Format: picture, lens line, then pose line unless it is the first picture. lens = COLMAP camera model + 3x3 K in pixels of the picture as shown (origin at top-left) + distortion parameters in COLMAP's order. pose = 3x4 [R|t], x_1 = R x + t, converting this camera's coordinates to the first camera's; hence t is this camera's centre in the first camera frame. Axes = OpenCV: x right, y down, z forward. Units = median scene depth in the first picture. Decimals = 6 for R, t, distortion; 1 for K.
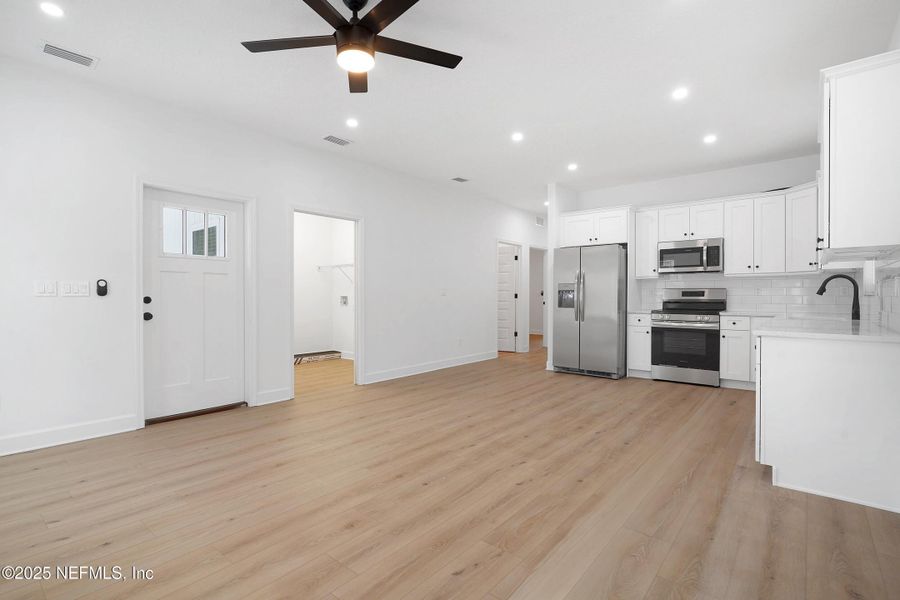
lens RADIAL K [[434.2, 0, 452.0], [0, 434.2, 297.7], [0, 0, 1]] dist [-0.007493, 0.003743]
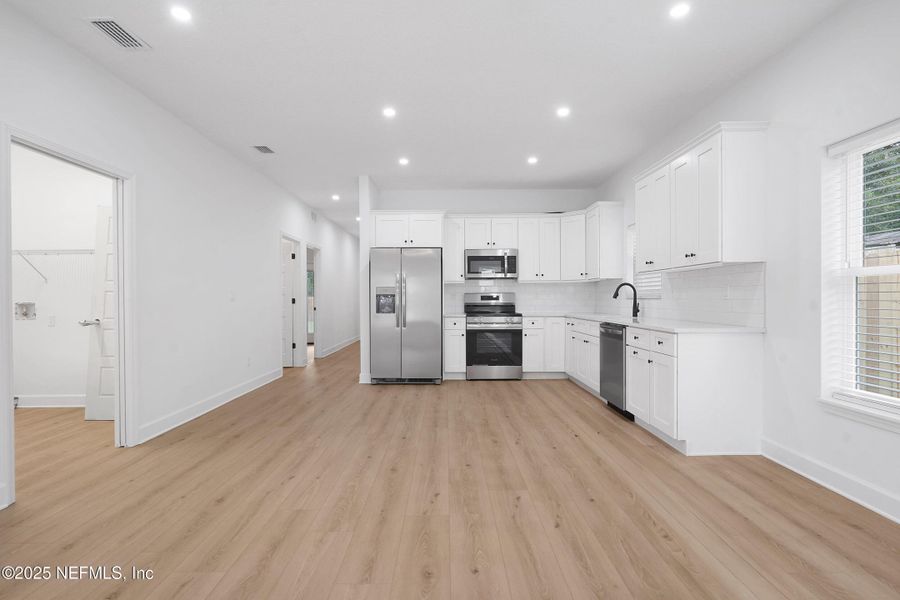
lens RADIAL K [[434.2, 0, 448.0], [0, 434.2, 305.5], [0, 0, 1]] dist [-0.007493, 0.003743]
pose [[0.769915, -0.014233, 0.637987, -0.271023], [0.009169, 0.999895, 0.011241, -0.003442], [-0.638080, -0.002805, 0.769965, 0.249550]]
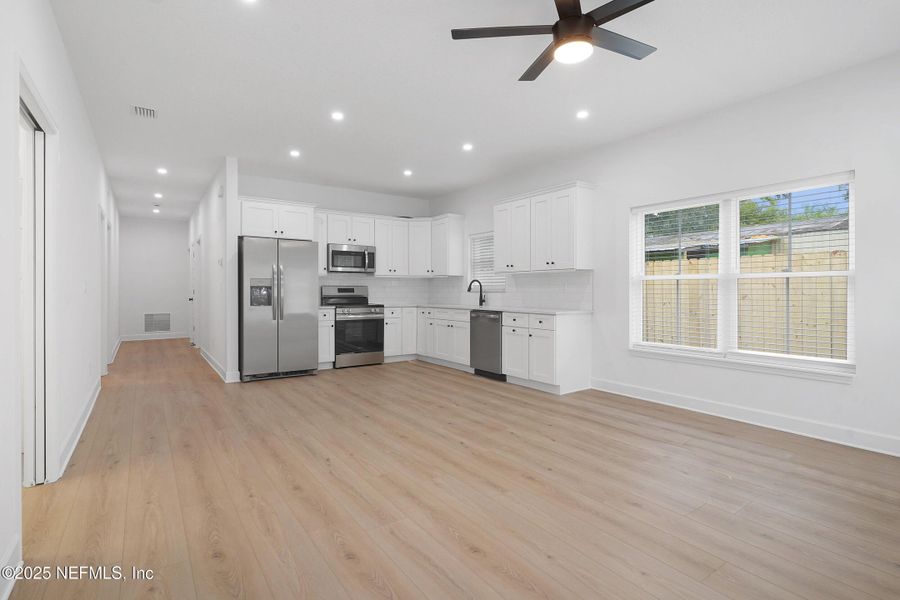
lens RADIAL K [[434.2, 0, 450.3], [0, 434.2, 295.6], [0, 0, 1]] dist [-0.007493, 0.003743]
pose [[0.264350, -0.010512, 0.964370, -0.586165], [0.004525, 0.999943, 0.009659, -0.005670], [-0.964416, 0.001810, 0.264382, 0.483735]]
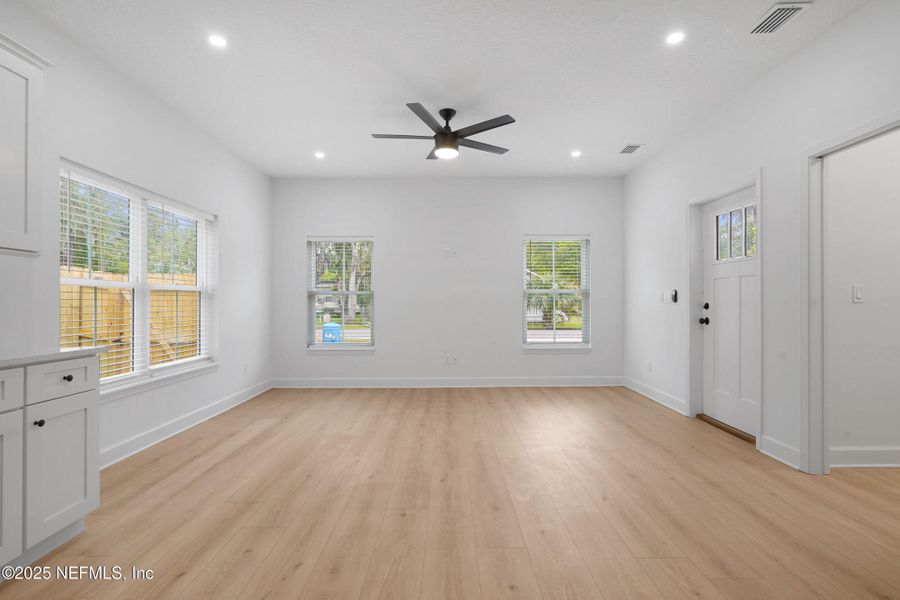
lens RADIAL K [[434.2, 0, 449.5], [0, 434.2, 299.9], [0, 0, 1]] dist [-0.007493, 0.003743]
pose [[-0.769882, -0.000849, -0.638185, 0.367281], [0.001130, 0.999996, -0.002694, -0.005988], [0.638185, -0.002795, -0.769878, 1.056831]]
